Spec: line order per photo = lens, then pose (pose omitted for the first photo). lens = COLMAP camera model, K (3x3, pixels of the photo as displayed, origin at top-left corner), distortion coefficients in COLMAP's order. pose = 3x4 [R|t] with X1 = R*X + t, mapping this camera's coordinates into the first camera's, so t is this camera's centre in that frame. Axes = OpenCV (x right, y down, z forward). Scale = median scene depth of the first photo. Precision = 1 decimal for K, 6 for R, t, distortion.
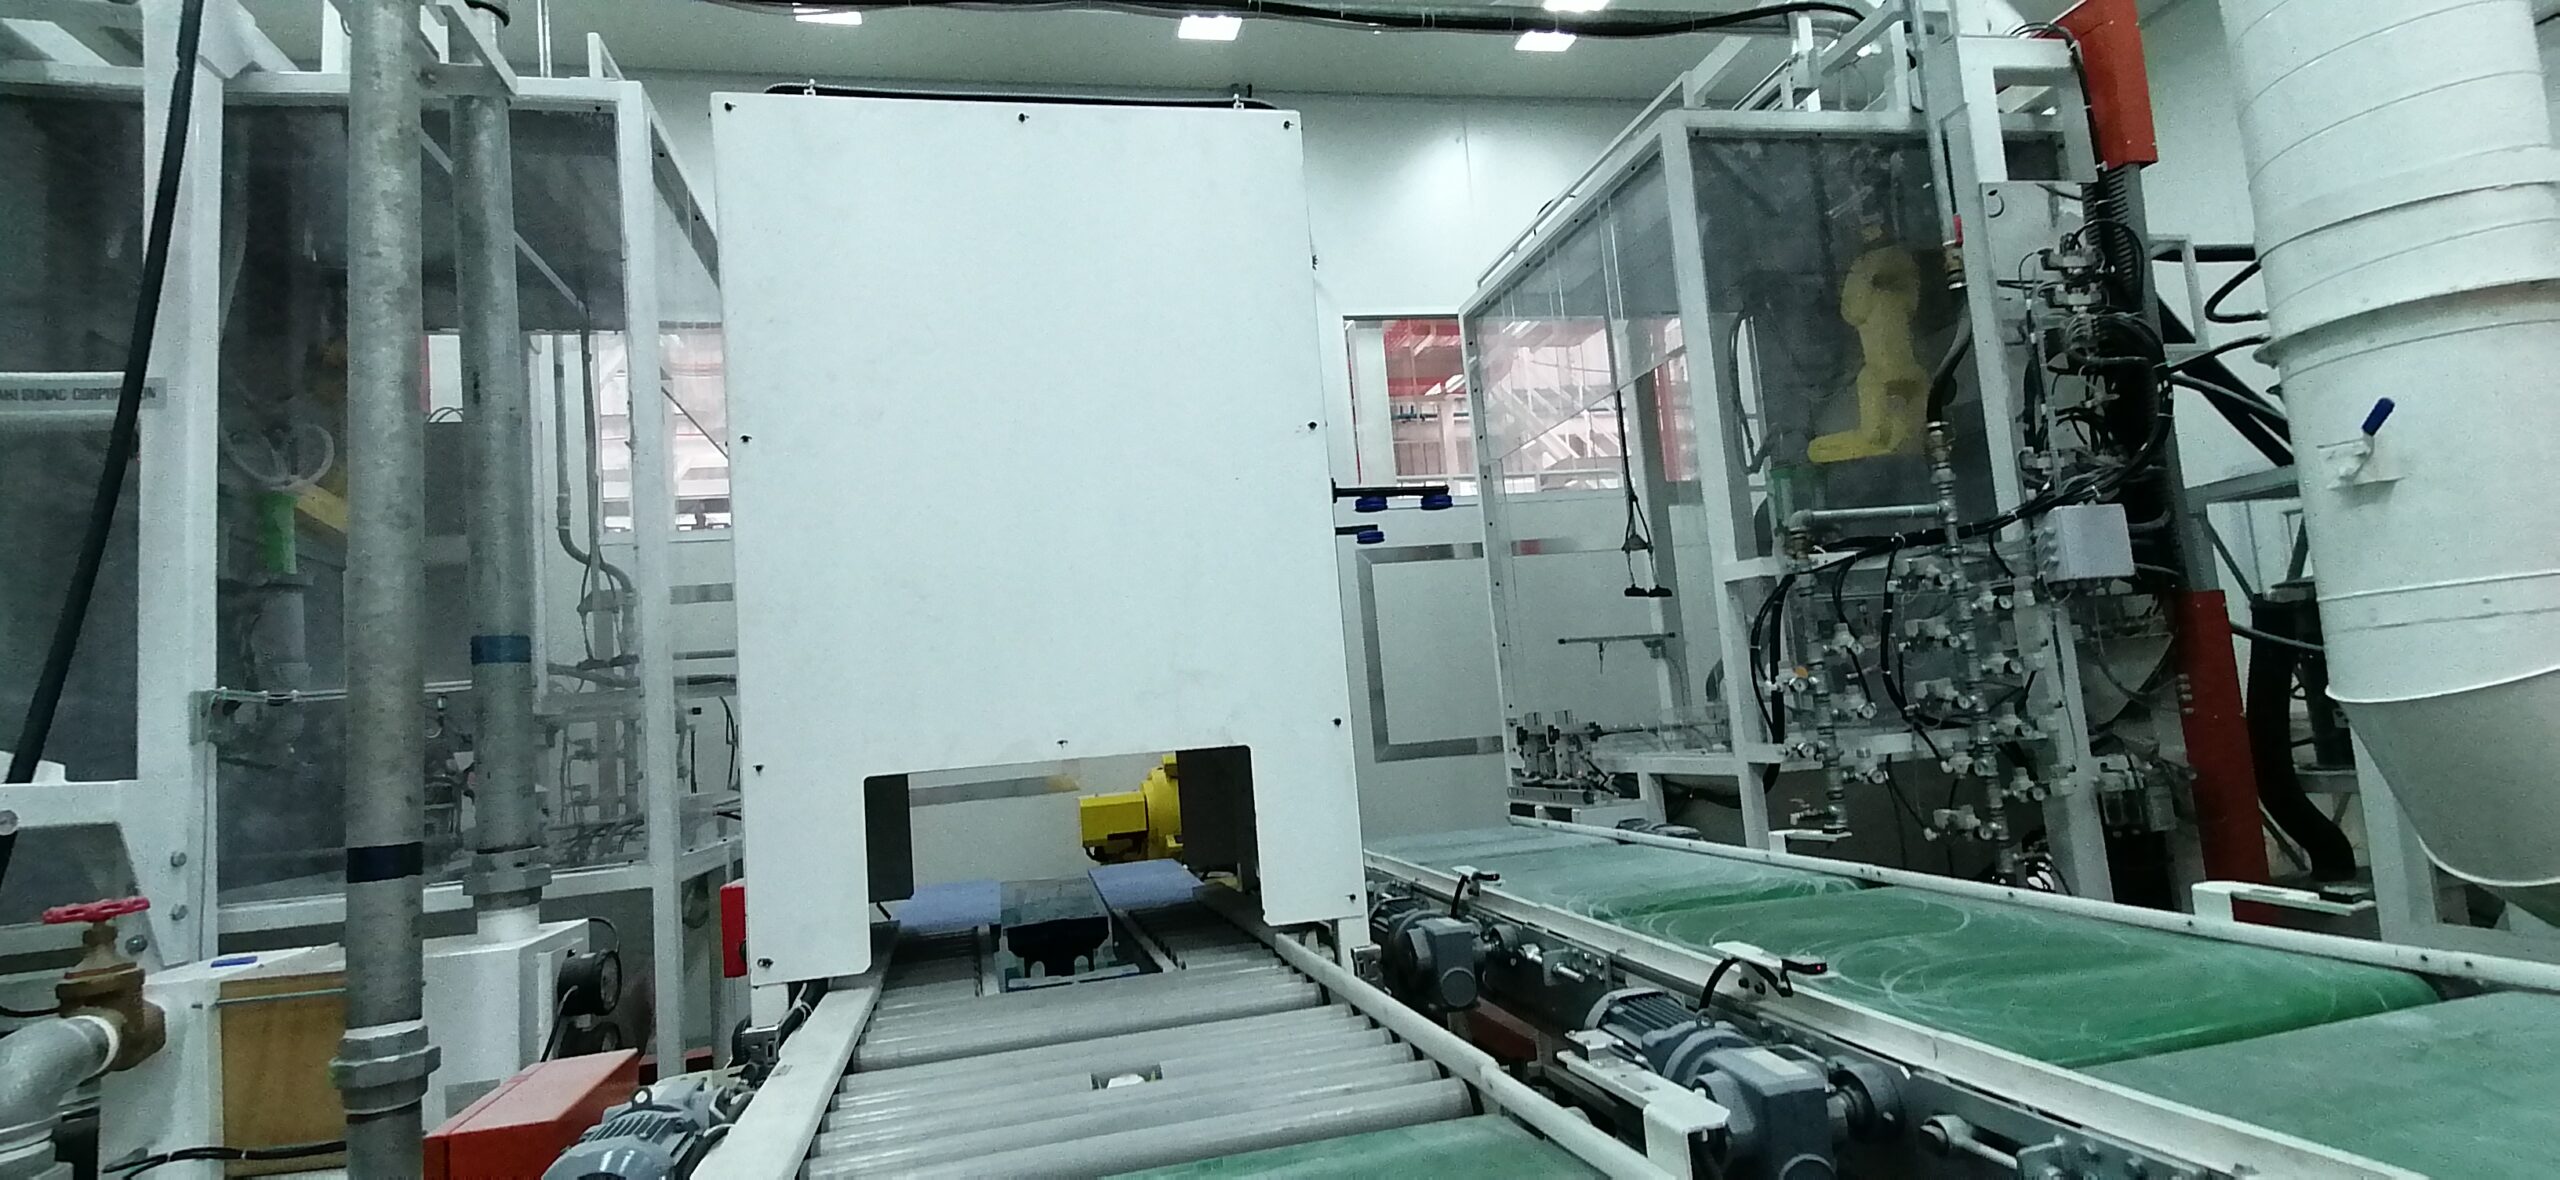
lens RADIAL K [[1275.8, 0, 1237.4], [0, 1275.8, 596.3], [0, 0, 1]] dist [0.040441, -0.019906]
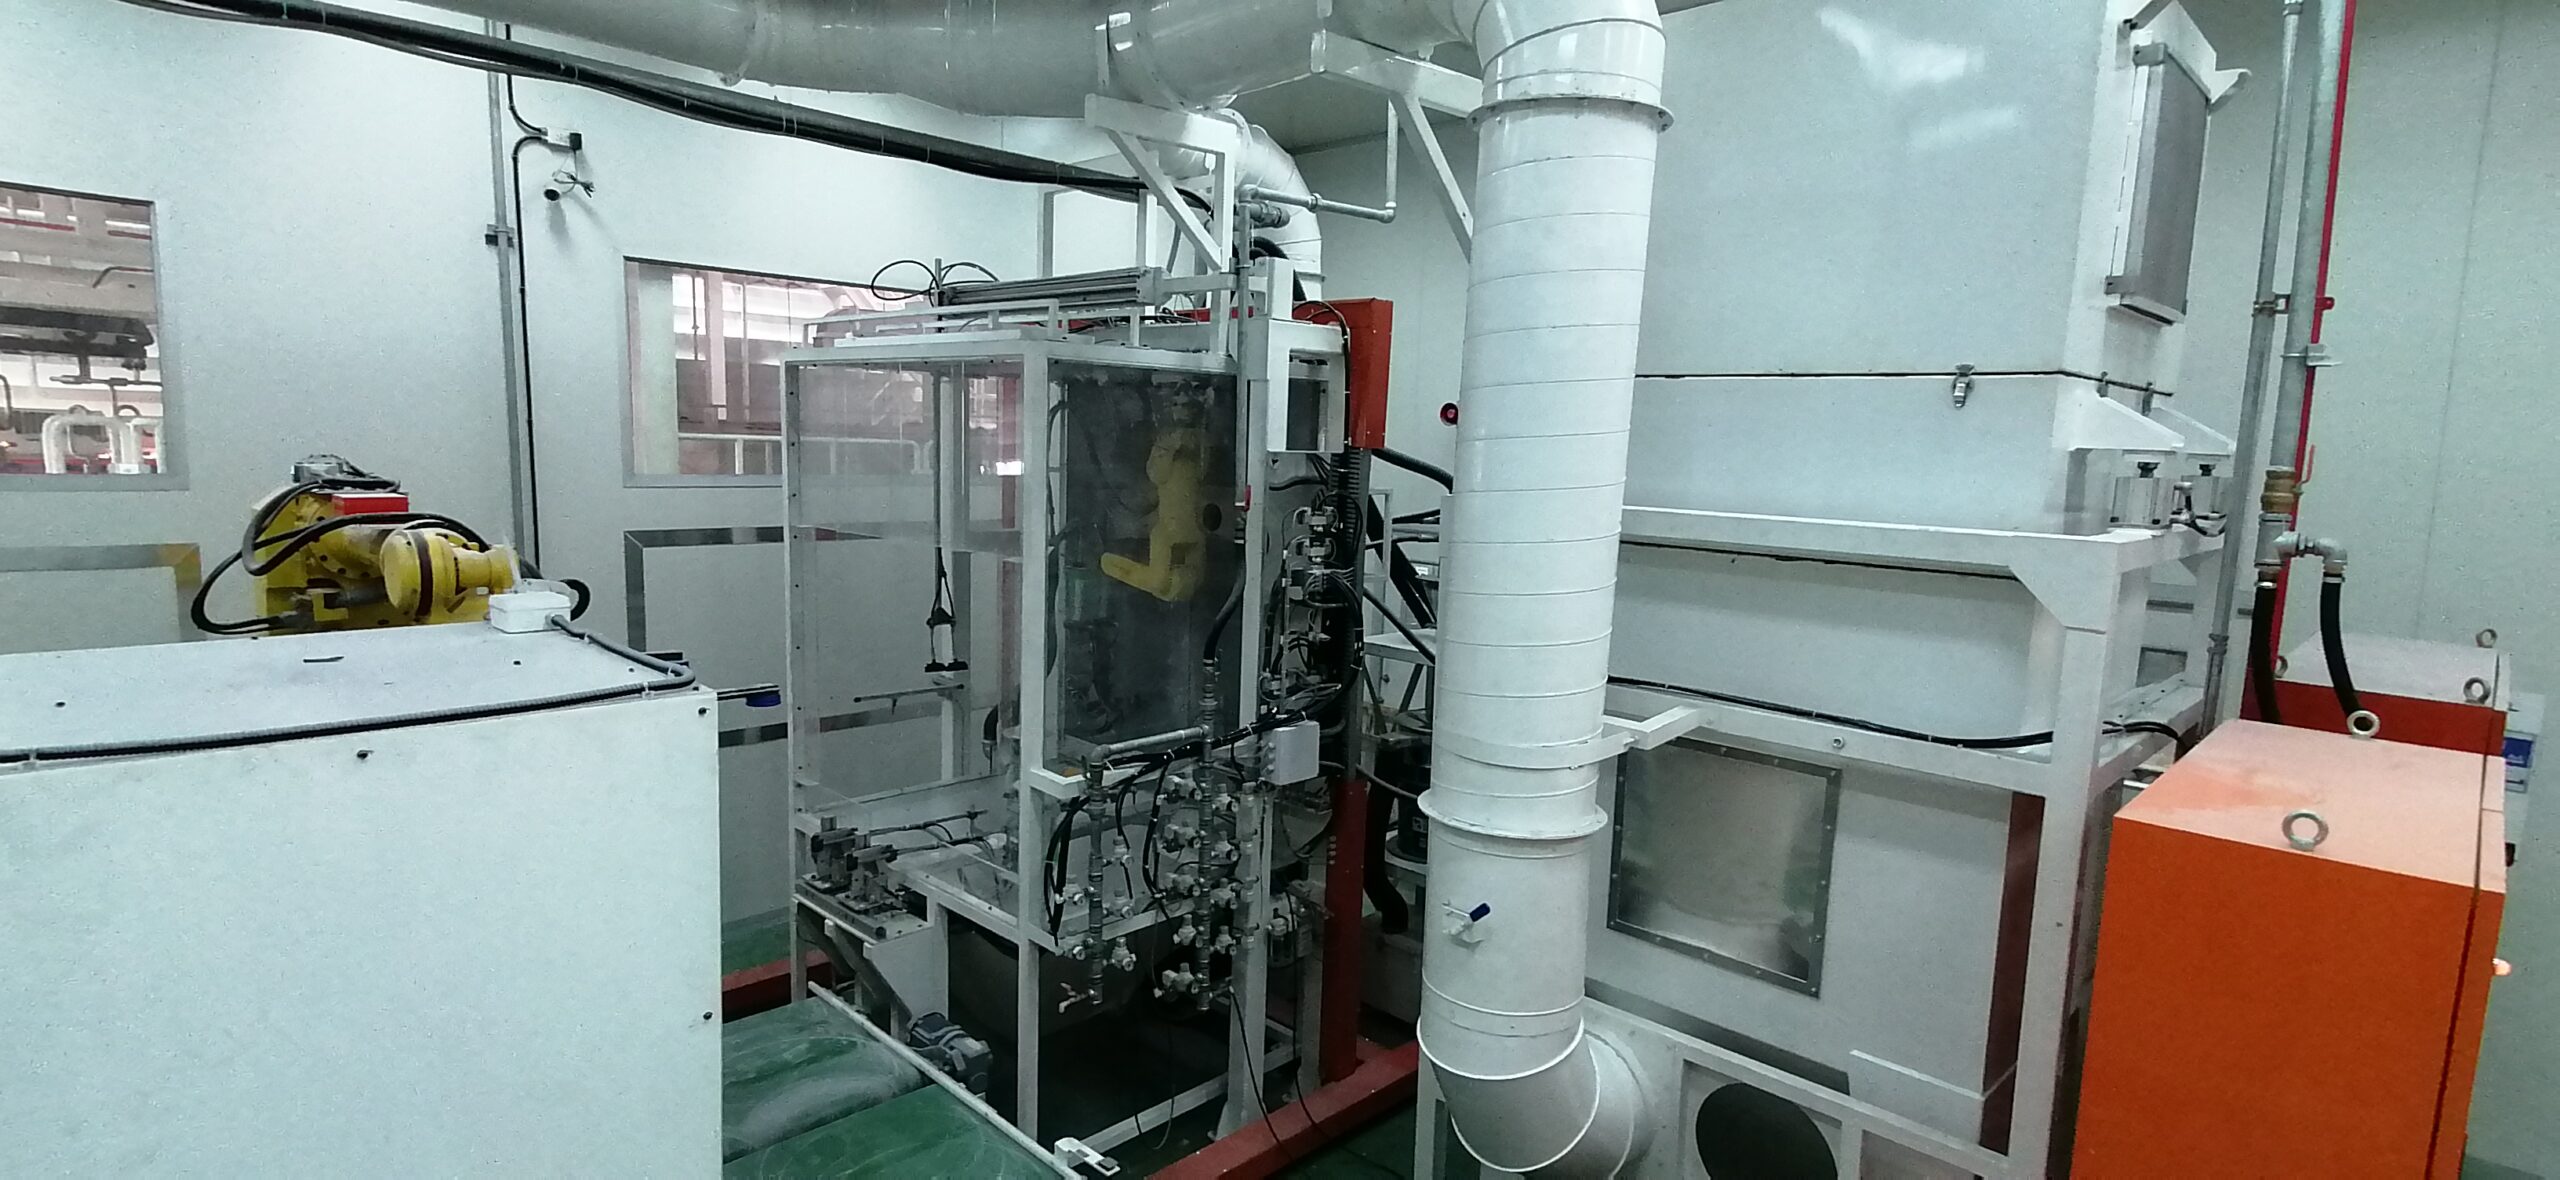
lens RADIAL K [[1275.8, 0, 1280.5], [0, 1275.8, 582.2], [0, 0, 1]] dist [0.040441, -0.019906]
pose [[0.815498, 0.032116, 0.577868, -0.094375], [-0.157667, 0.973023, 0.168426, -0.412425], [-0.556870, -0.228462, 0.798562, 0.026831]]
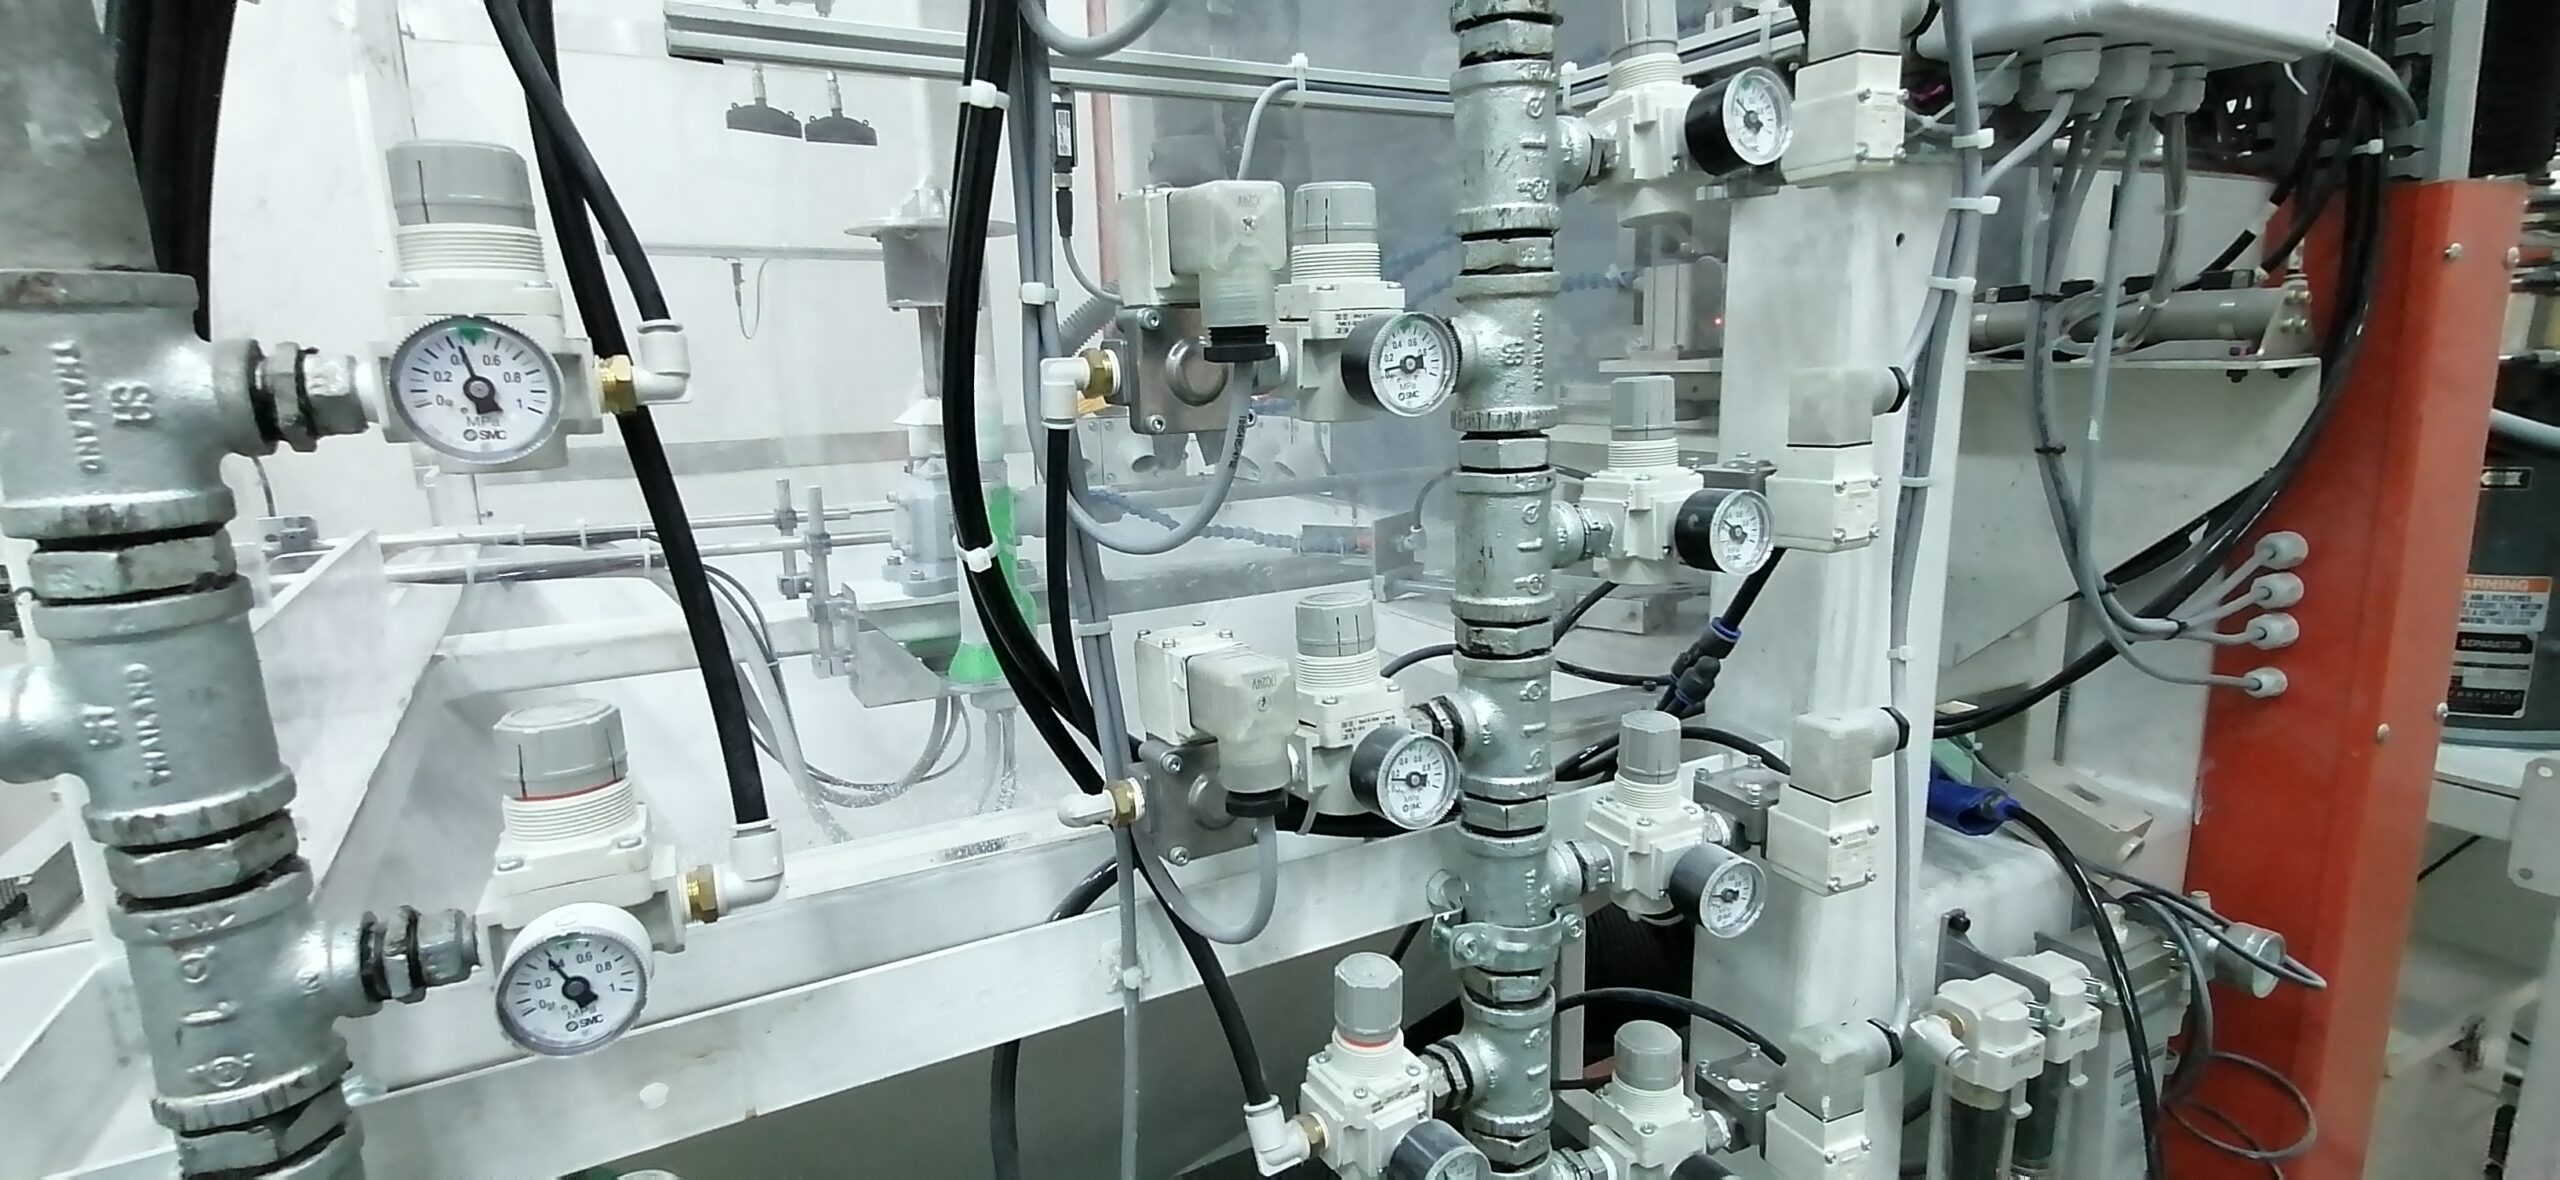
lens RADIAL K [[1275.8, 0, 1283.9], [0, 1275.8, 593.5], [0, 0, 1]] dist [0.040441, -0.019906]
pose [[0.948902, -0.004493, 0.315539, 0.477245], [-0.084620, 0.959657, 0.268136, 0.021481], [-0.304013, -0.281136, 0.910241, 0.832879]]
